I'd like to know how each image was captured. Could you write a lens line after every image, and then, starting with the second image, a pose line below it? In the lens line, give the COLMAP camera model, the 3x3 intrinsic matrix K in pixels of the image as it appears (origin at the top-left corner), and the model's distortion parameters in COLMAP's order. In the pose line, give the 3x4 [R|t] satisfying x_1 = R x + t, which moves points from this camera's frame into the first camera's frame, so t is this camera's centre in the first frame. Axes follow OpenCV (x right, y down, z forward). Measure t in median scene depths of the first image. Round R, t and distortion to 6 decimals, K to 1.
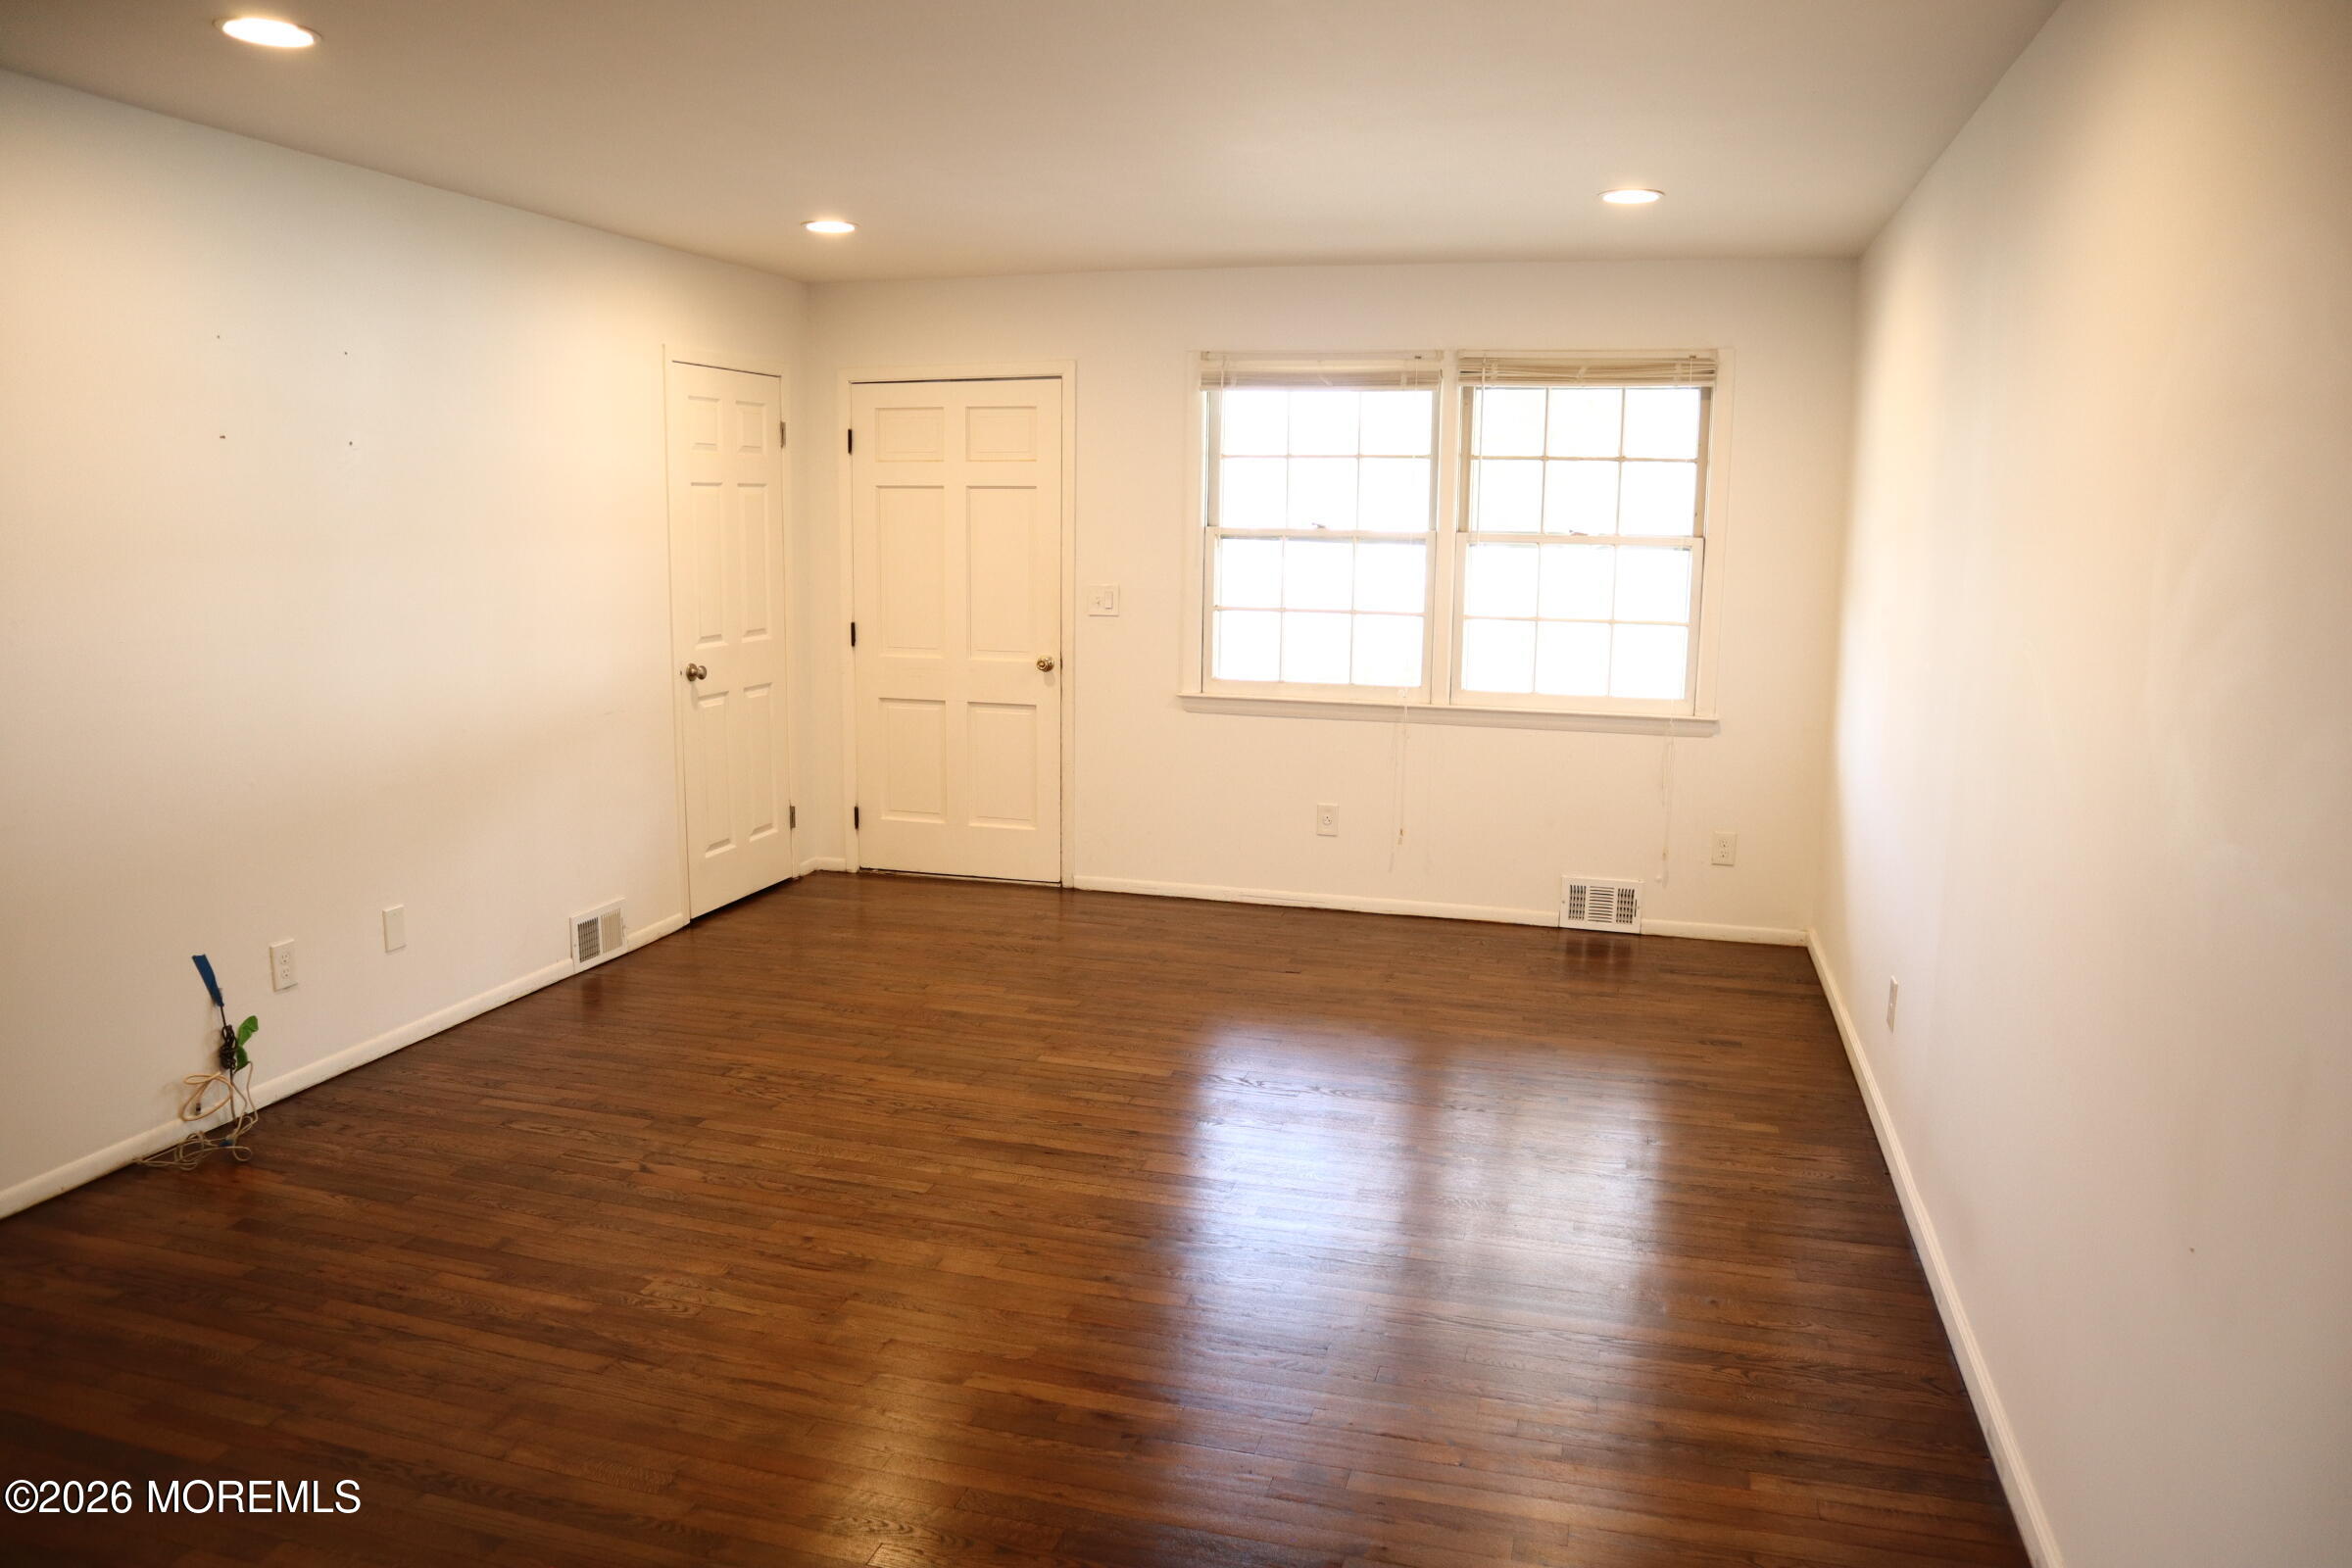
lens RADIAL K [[1620.9, 0, 1174.4], [0, 1620.9, 789.6], [0, 0, 1]] dist [-0.119711, 0.074749]
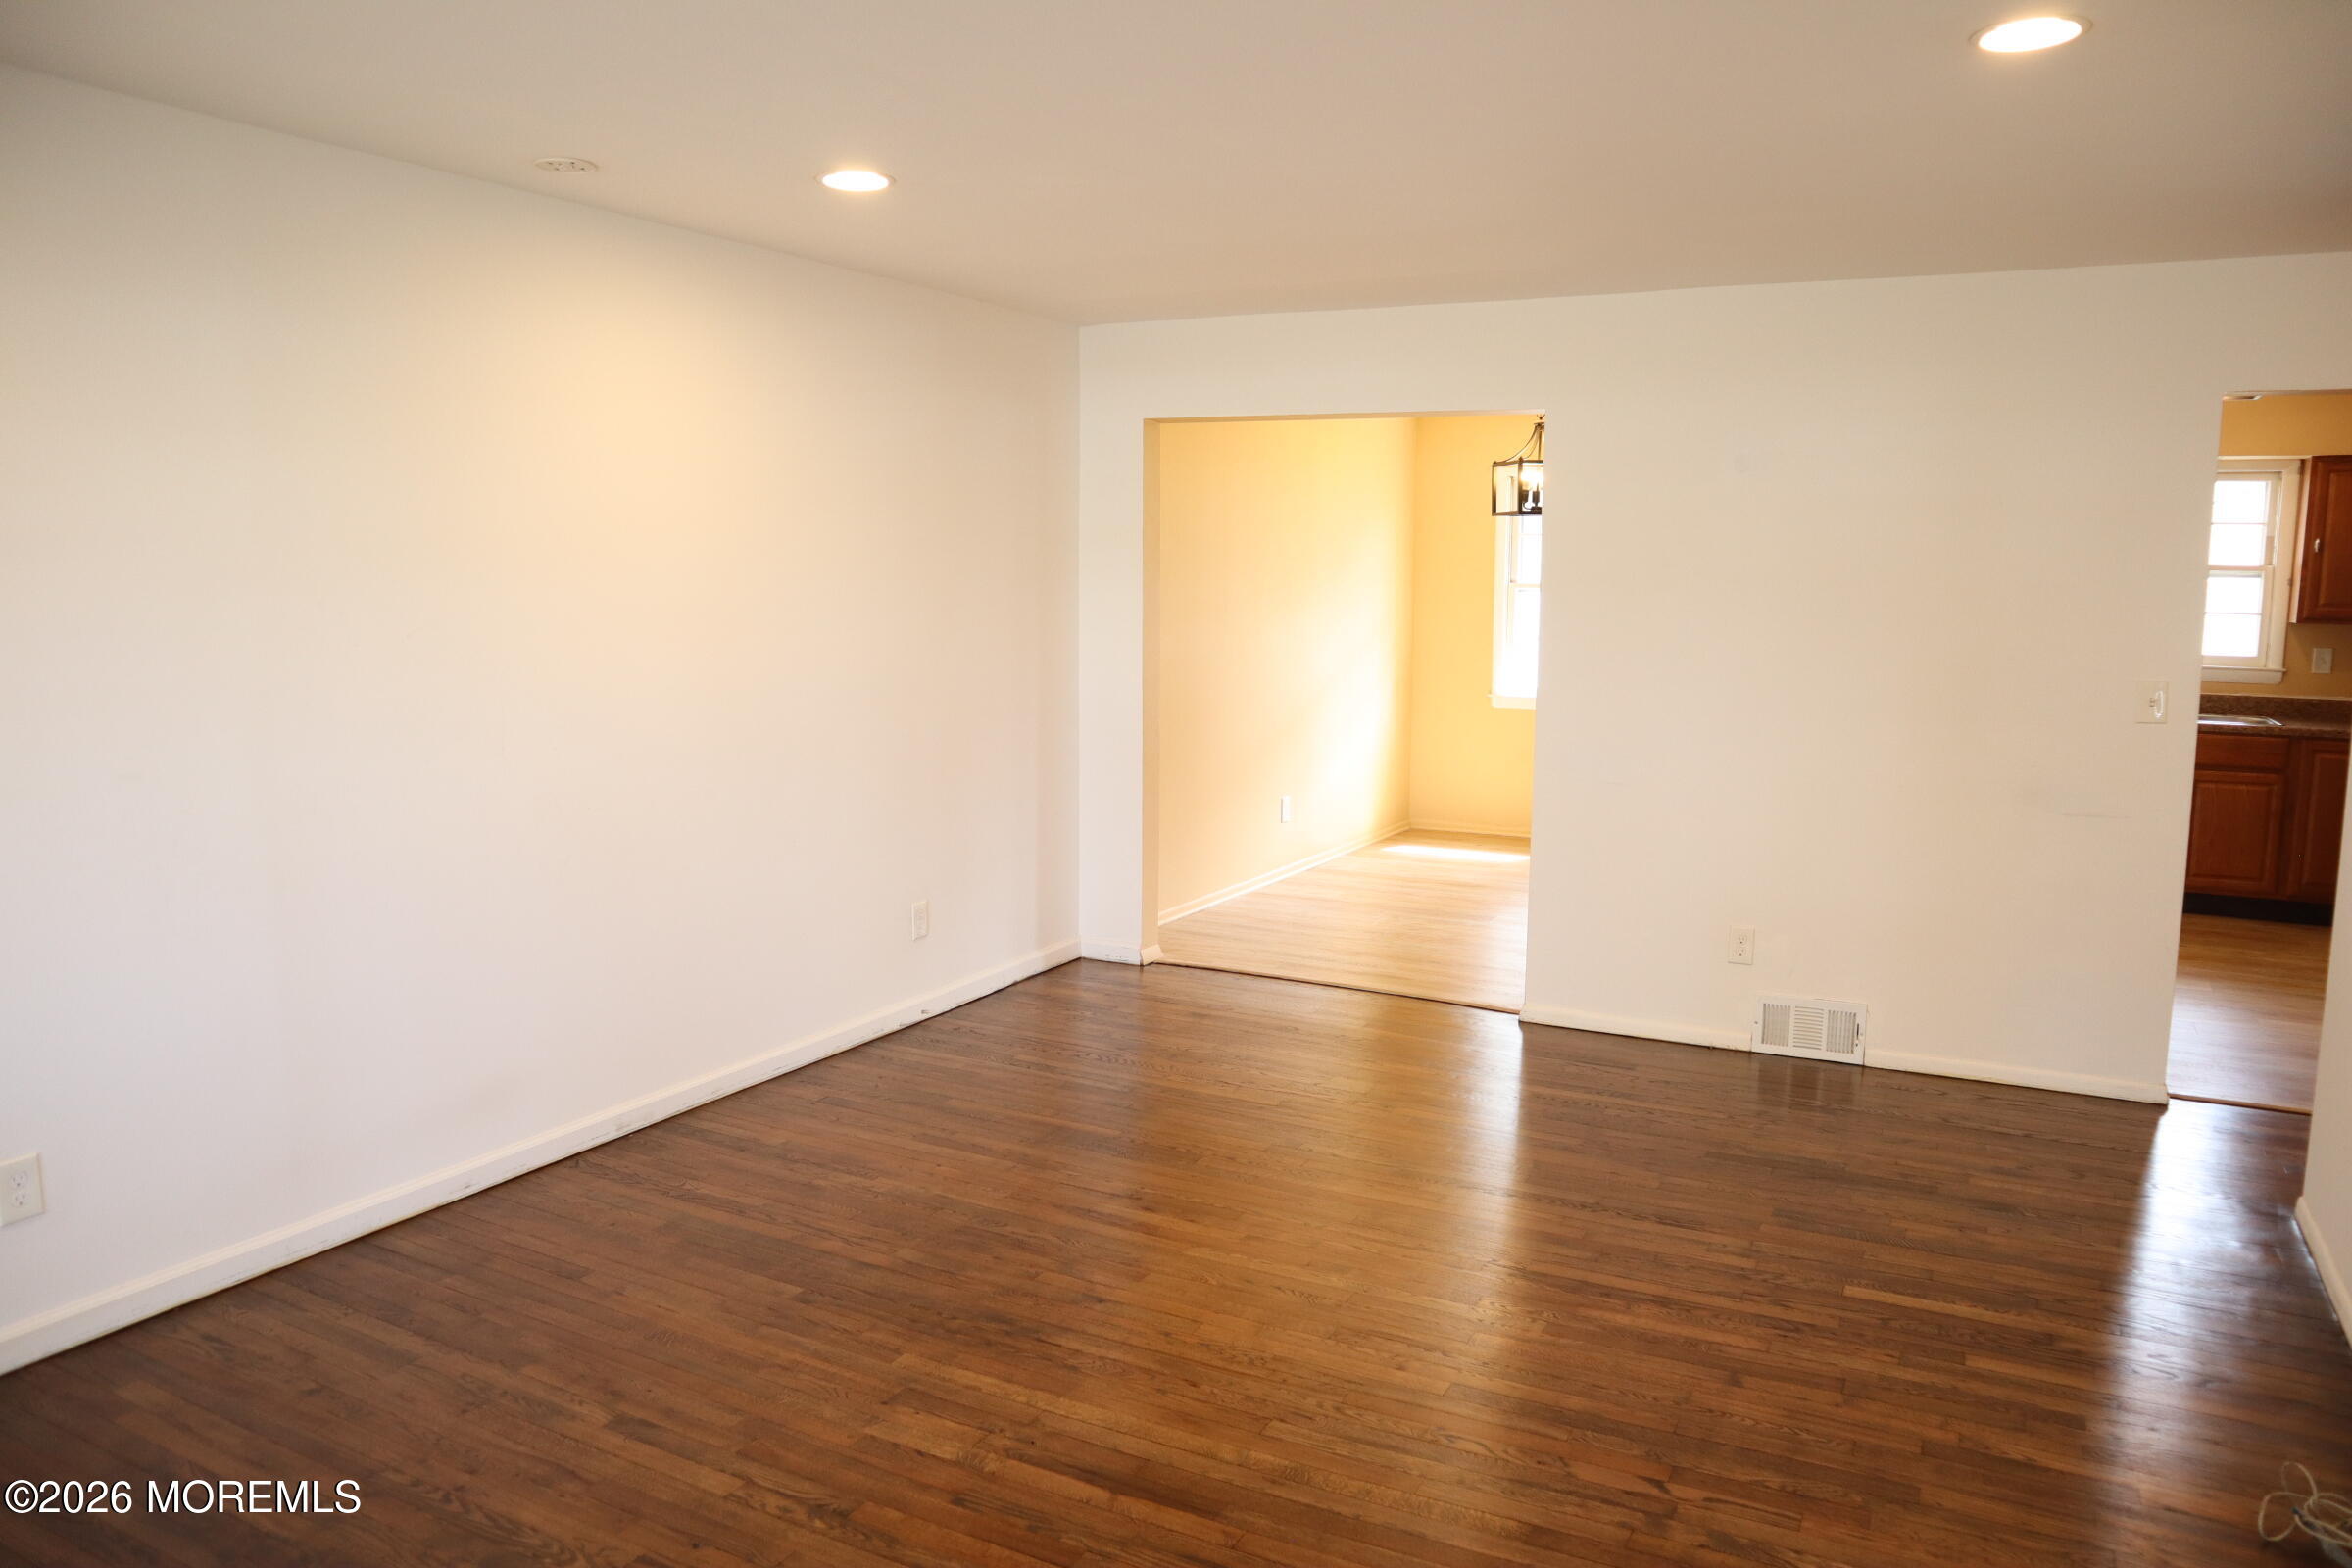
lens RADIAL K [[1620.9, 0, 1179.6], [0, 1620.9, 781.1], [0, 0, 1]] dist [-0.119711, 0.074749]
pose [[-0.977721, -0.049851, 0.203903, -0.271183], [0.012167, 0.956298, 0.292141, -0.302284], [-0.209555, 0.288113, -0.934386, 1.758961]]
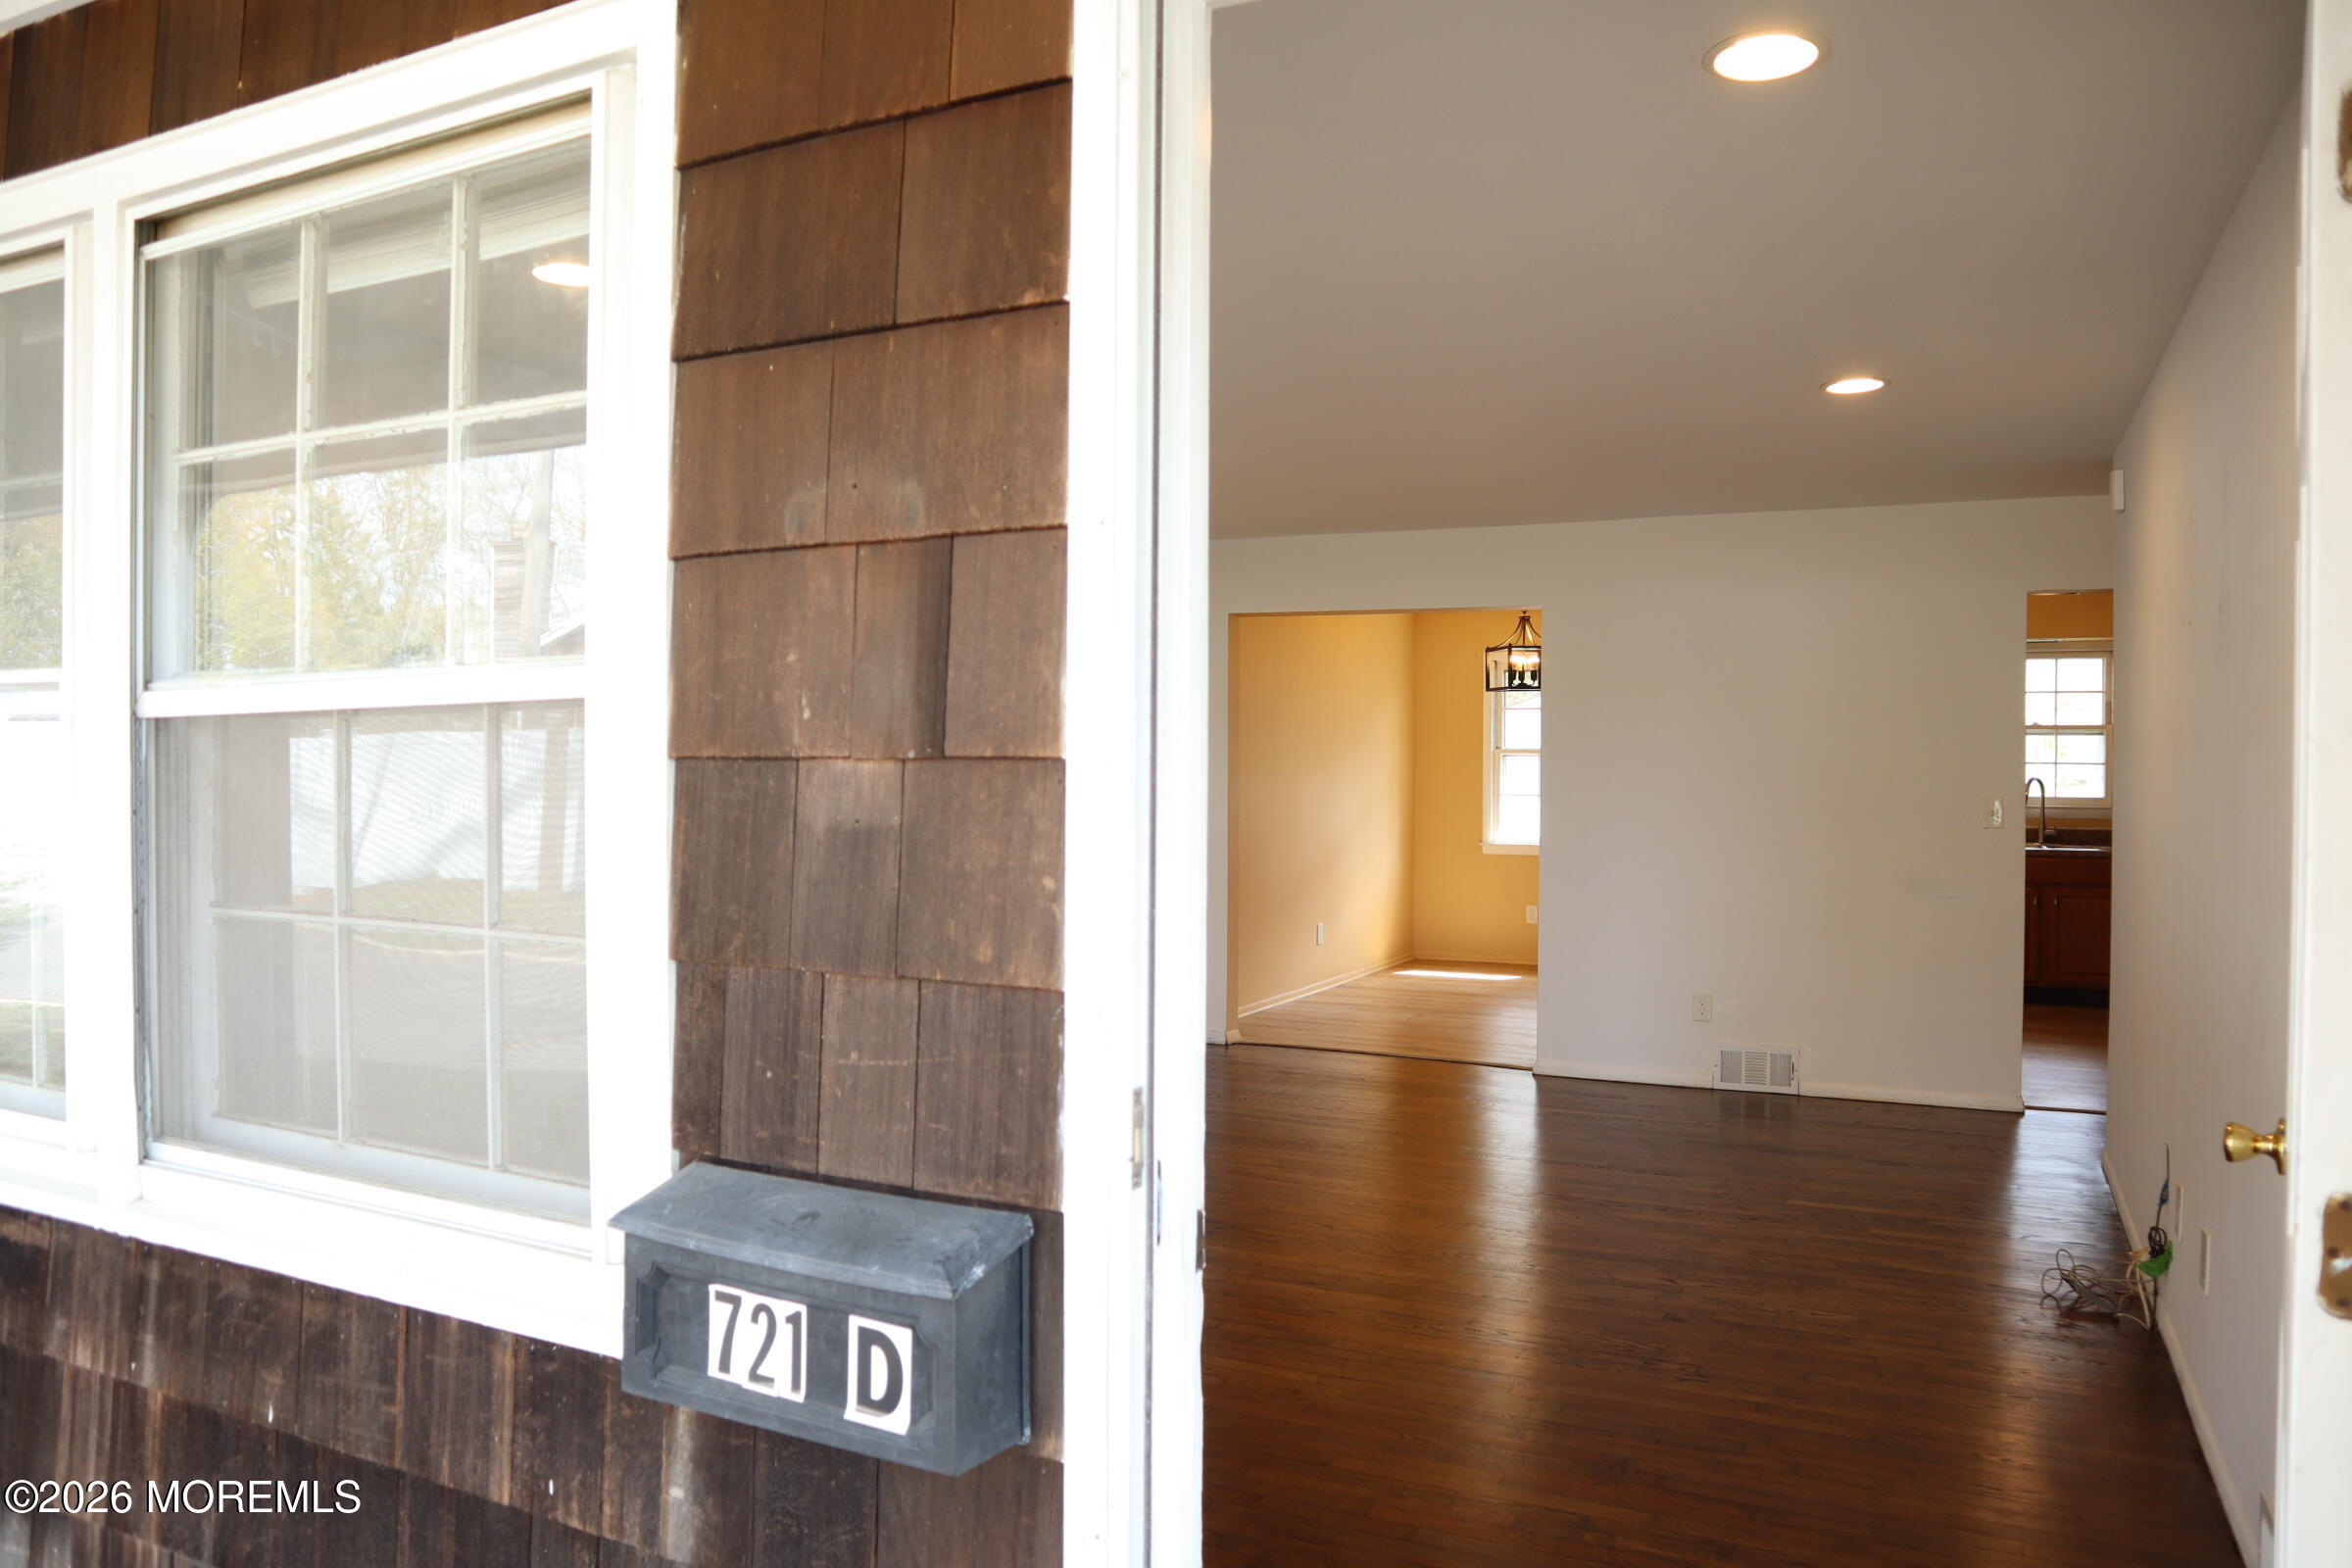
lens RADIAL K [[1620.9, 0, 1177.1], [0, 1620.9, 784.7], [0, 0, 1]] dist [-0.119711, 0.074749]
pose [[-0.983930, -0.023038, 0.177064, -0.195375], [0.009213, 0.983770, 0.179197, -0.337670], [-0.178319, 0.177948, -0.967748, 2.257451]]
